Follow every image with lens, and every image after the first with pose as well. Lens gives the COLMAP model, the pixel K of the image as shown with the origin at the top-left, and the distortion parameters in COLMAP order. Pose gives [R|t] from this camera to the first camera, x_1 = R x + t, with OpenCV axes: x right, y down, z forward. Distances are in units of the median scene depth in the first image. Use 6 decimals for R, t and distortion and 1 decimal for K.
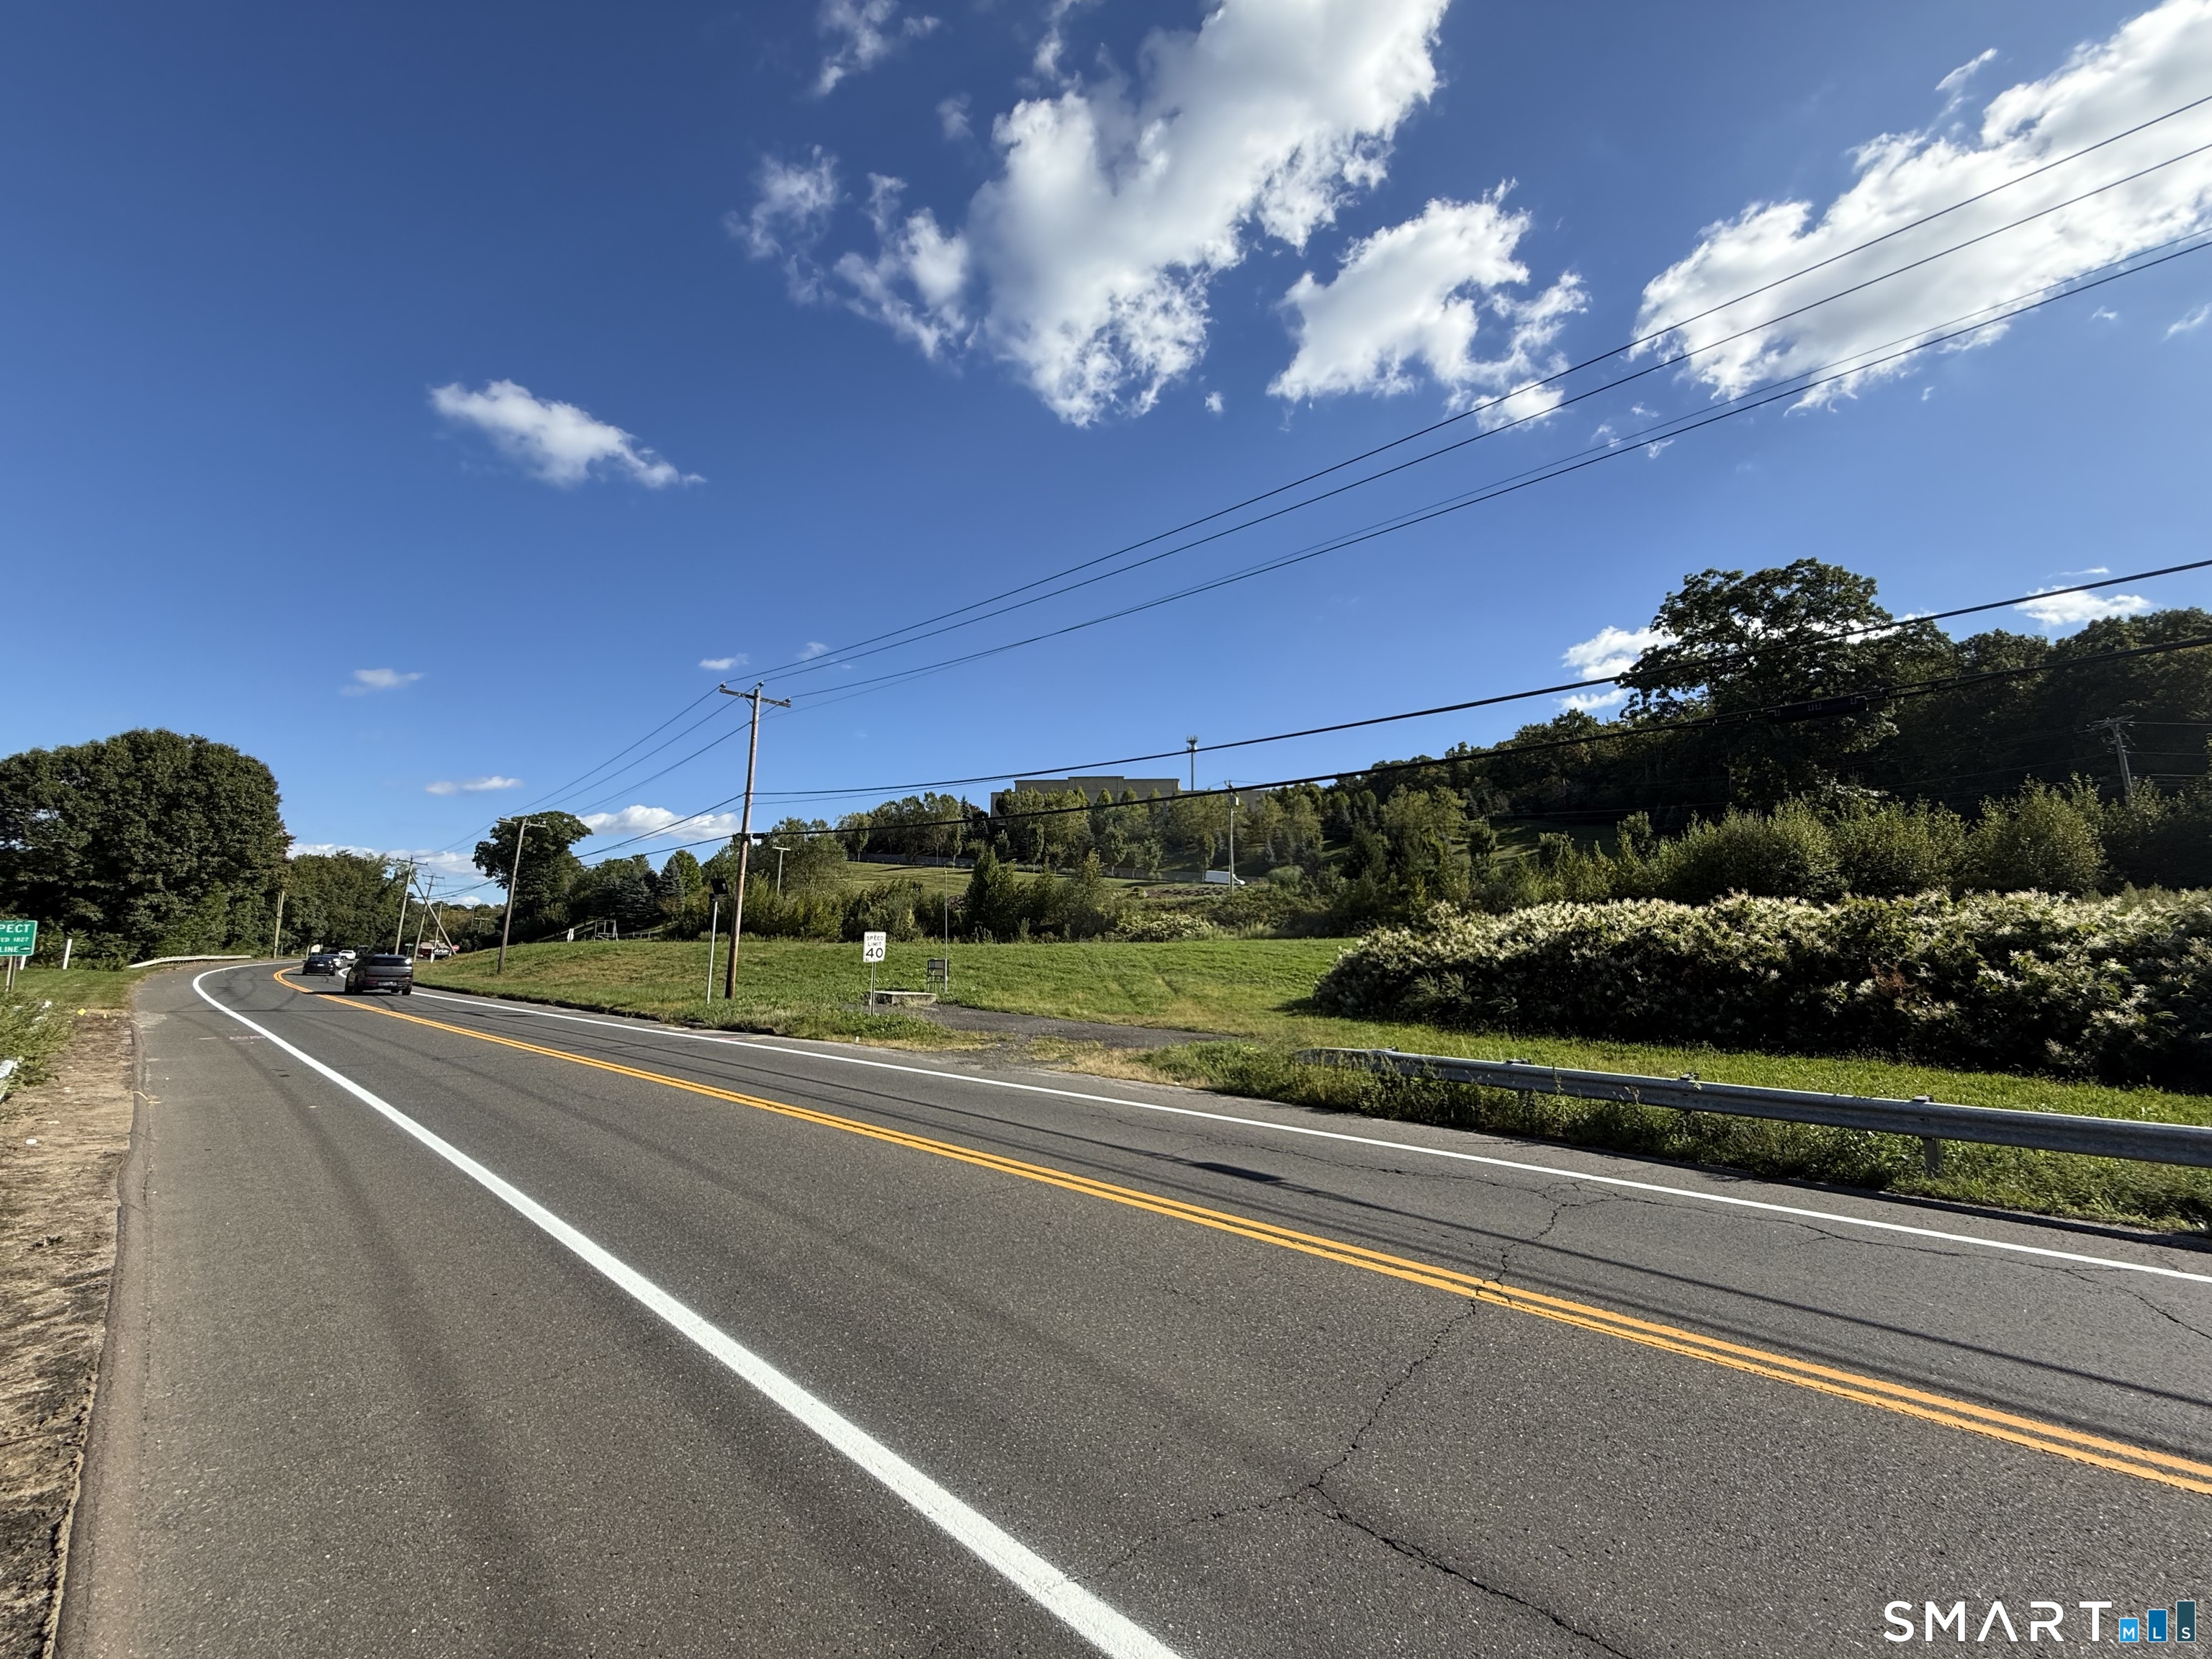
lens RADIAL K [[844.9, 0, 1106.0], [0, 844.9, 829.5], [0, 0, 1]] dist [-0.006320, -0.000357]
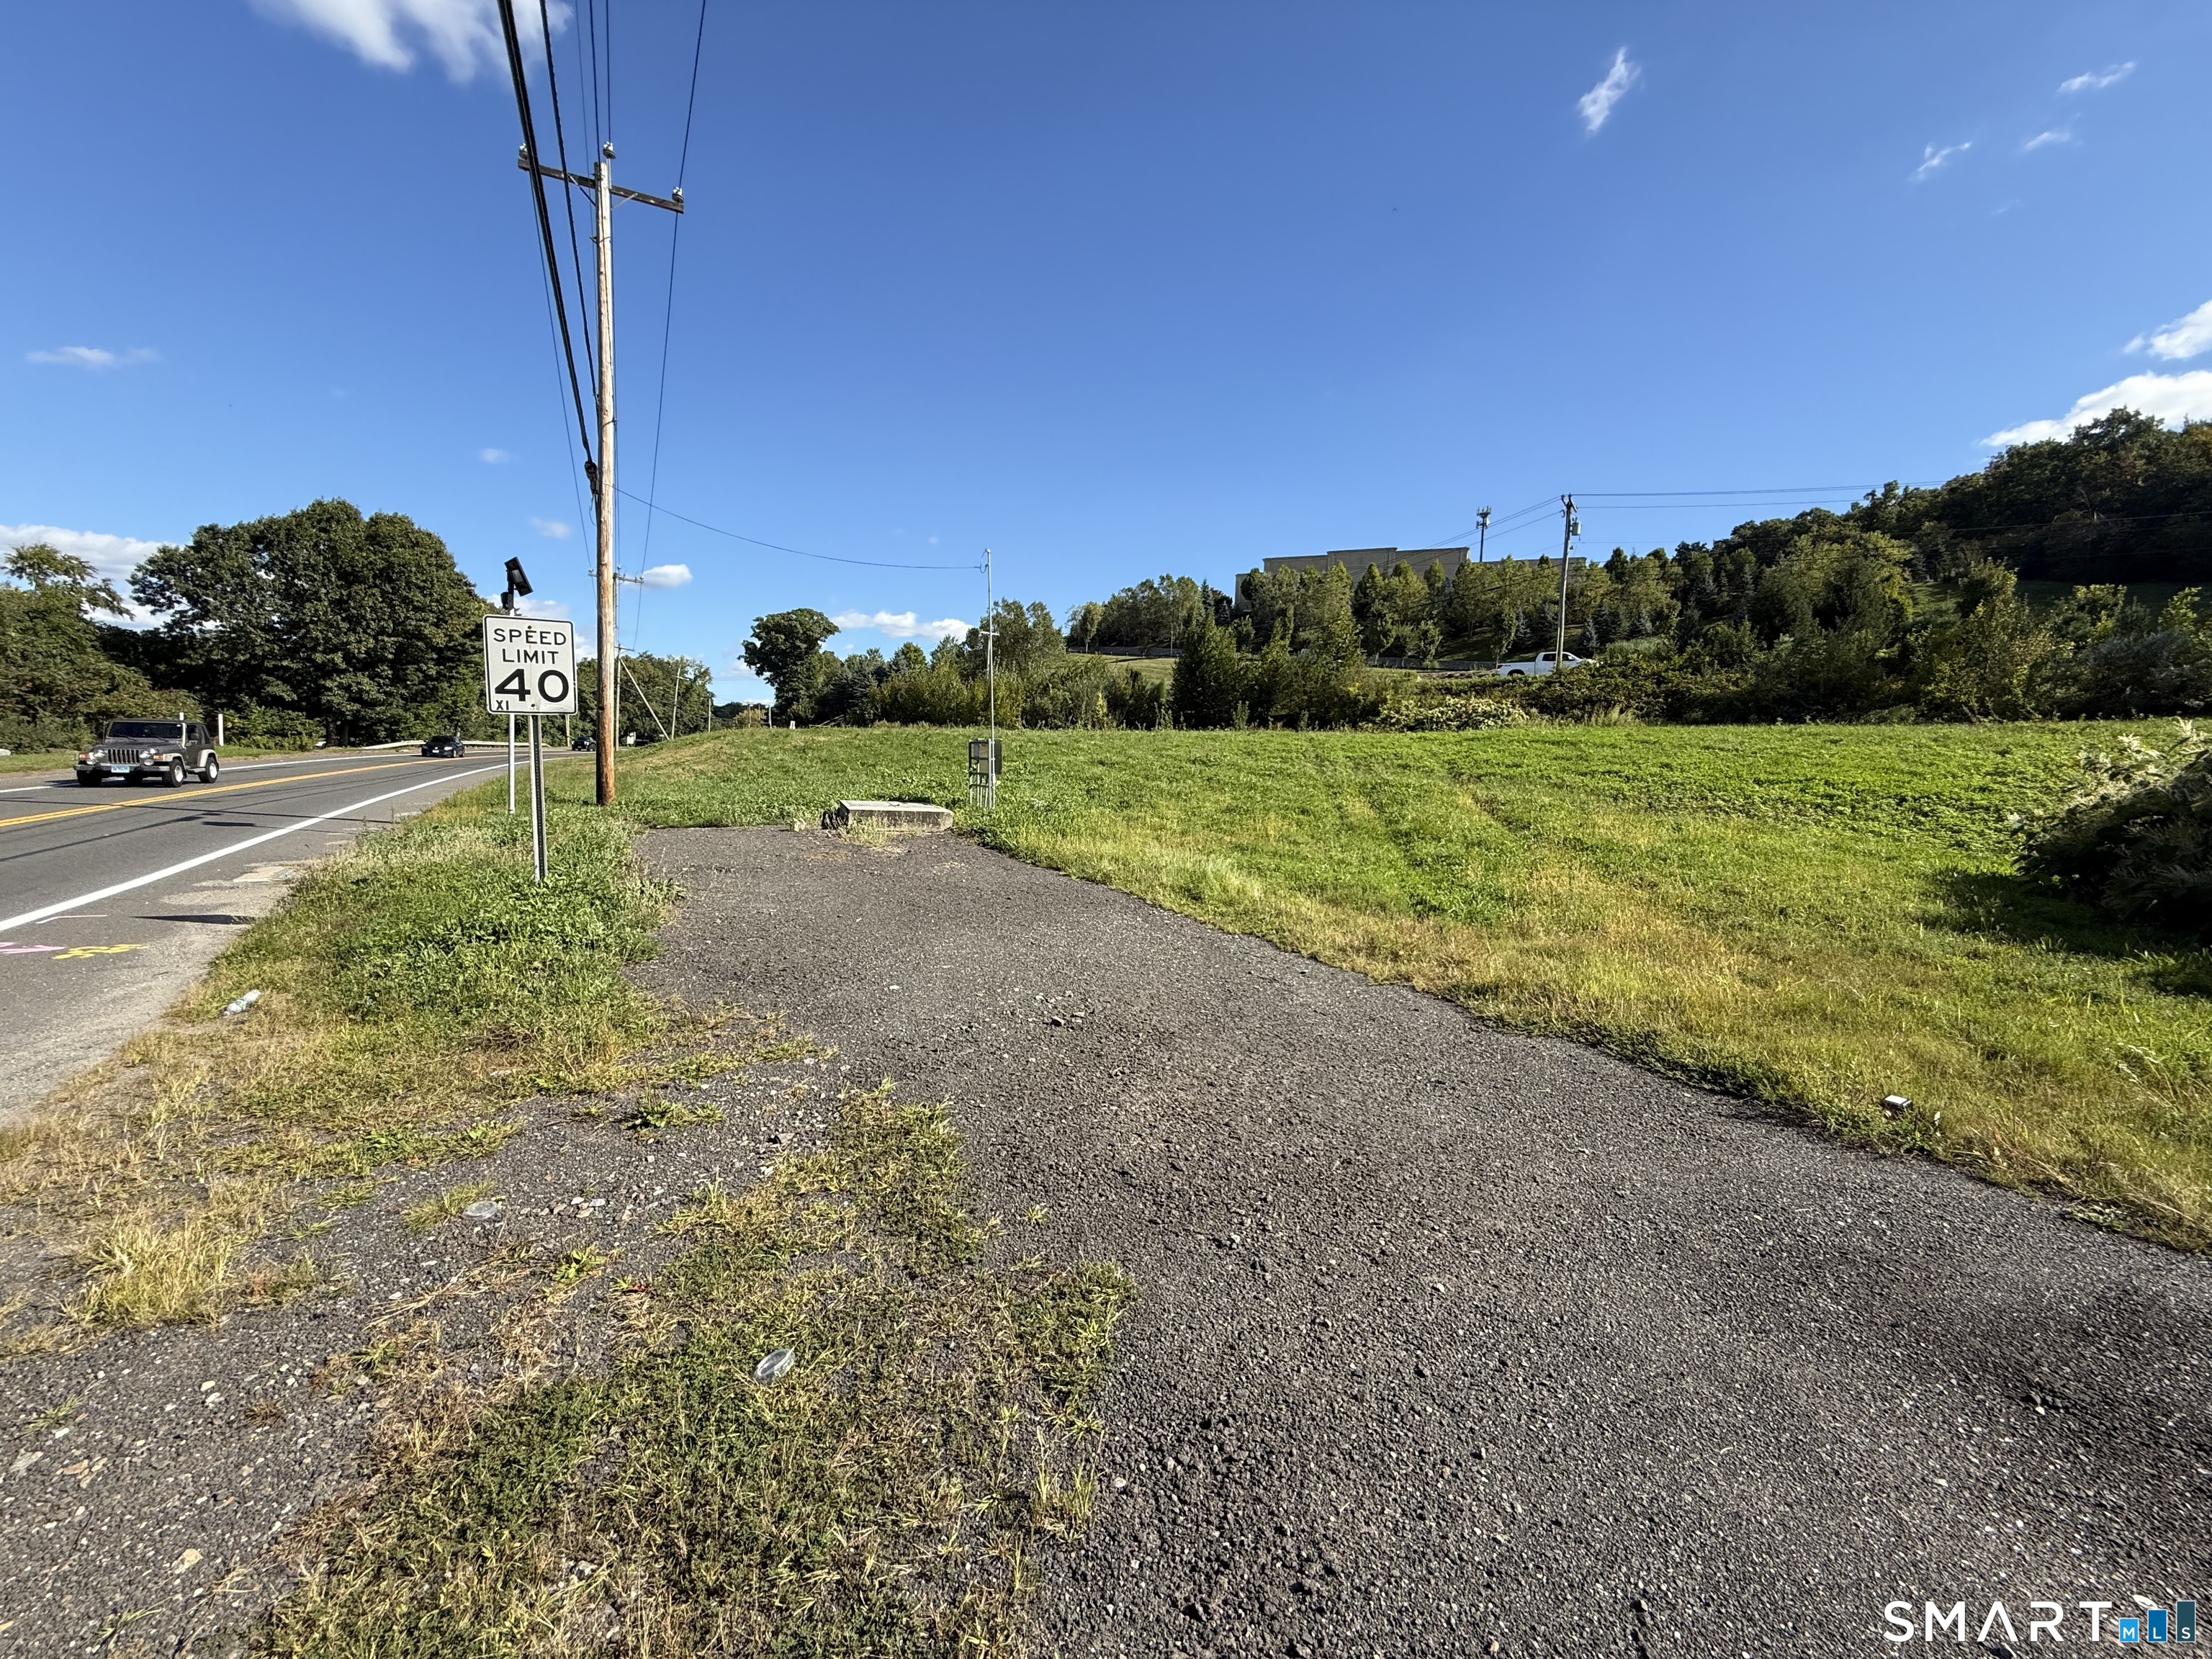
lens RADIAL K [[844.9, 0, 1106.0], [0, 844.9, 829.5], [0, 0, 1]] dist [-0.006320, -0.000357]
pose [[0.955506, 0.045952, -0.291369, 0.002870], [0.021376, 0.974406, 0.223775, 0.021489], [0.294195, -0.220047, 0.930069, 0.124065]]
